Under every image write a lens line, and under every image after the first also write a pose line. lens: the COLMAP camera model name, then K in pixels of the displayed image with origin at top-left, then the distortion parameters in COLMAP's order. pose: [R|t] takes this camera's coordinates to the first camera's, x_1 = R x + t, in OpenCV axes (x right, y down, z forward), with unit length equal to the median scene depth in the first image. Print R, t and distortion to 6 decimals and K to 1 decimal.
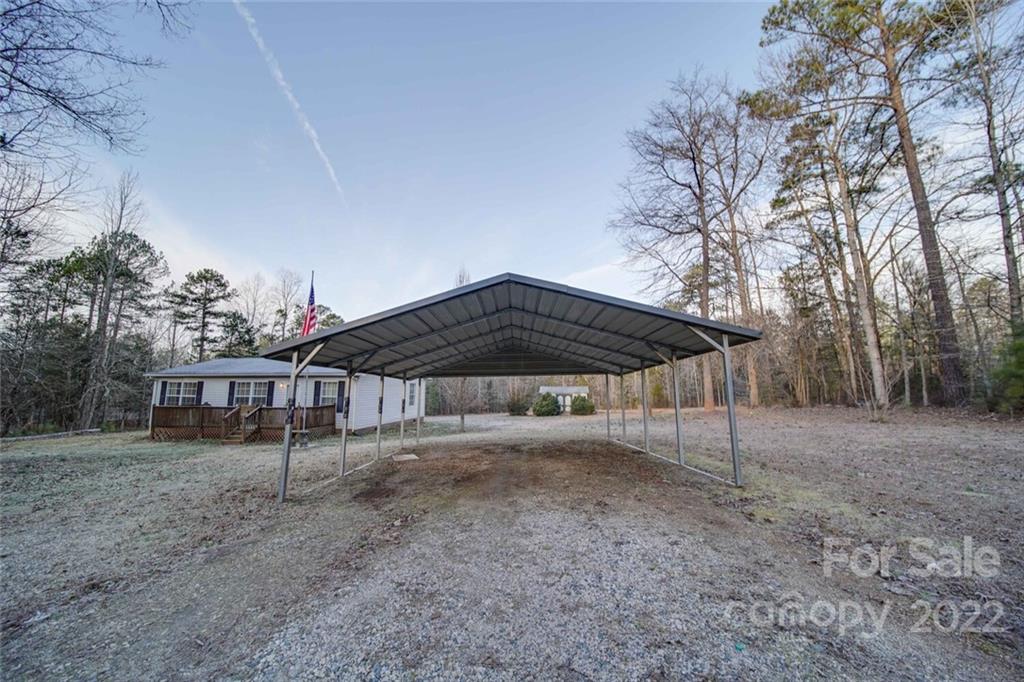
lens RADIAL K [[360.0, 0, 512.4], [0, 360.0, 339.7], [0, 0, 1]] dist [0.000763, -0.000671]
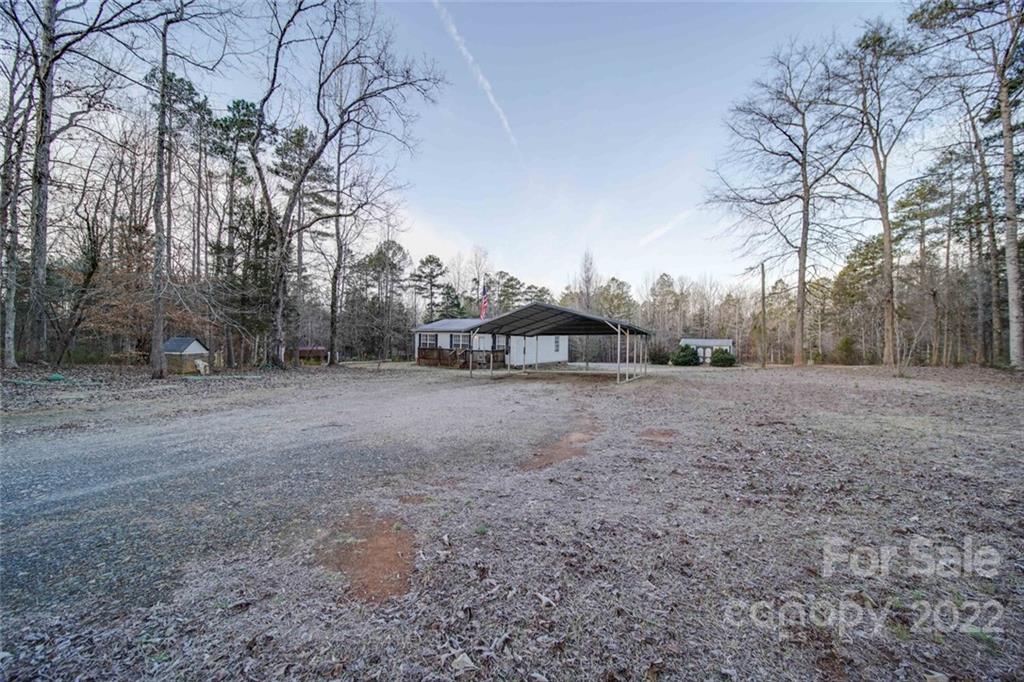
lens RADIAL K [[360.0, 0, 511.0], [0, 360.0, 334.8], [0, 0, 1]] dist [0.000763, -0.000671]
pose [[0.884664, 0.009590, -0.466130, 0.136552], [0.049684, 0.992156, 0.114707, -0.032703], [0.463573, -0.124636, 0.877249, -0.186471]]
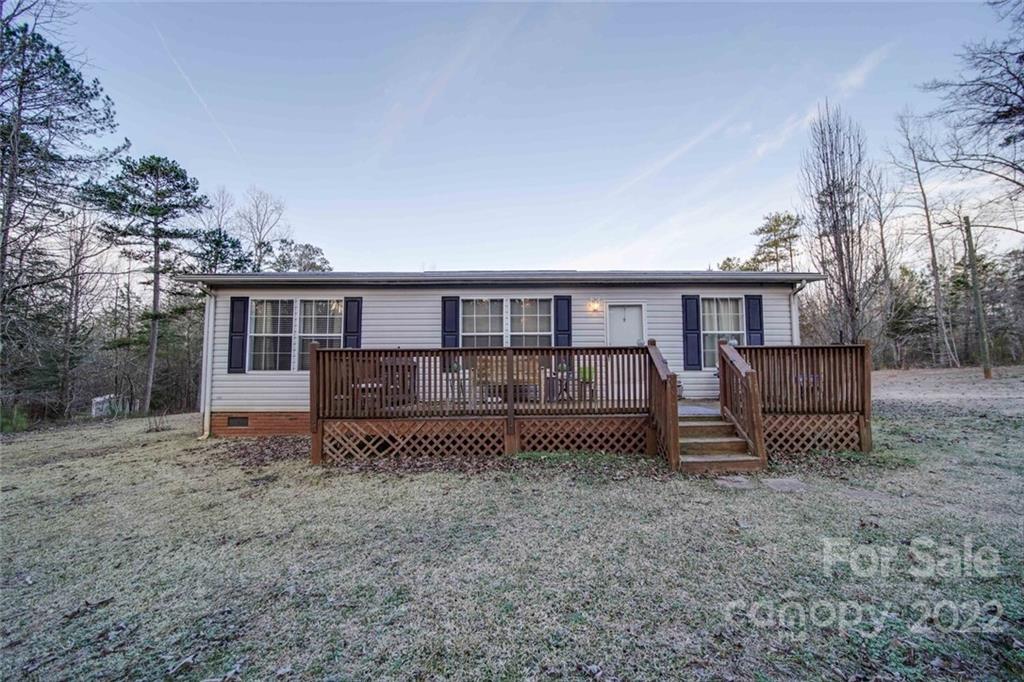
lens RADIAL K [[360.0, 0, 509.7], [0, 360.0, 341.8], [0, 0, 1]] dist [0.000763, -0.000671]
pose [[0.985464, 0.005256, 0.169804, -0.425705], [-0.017061, 0.997530, 0.068140, 0.074735], [-0.169027, -0.070046, 0.983119, 0.328553]]
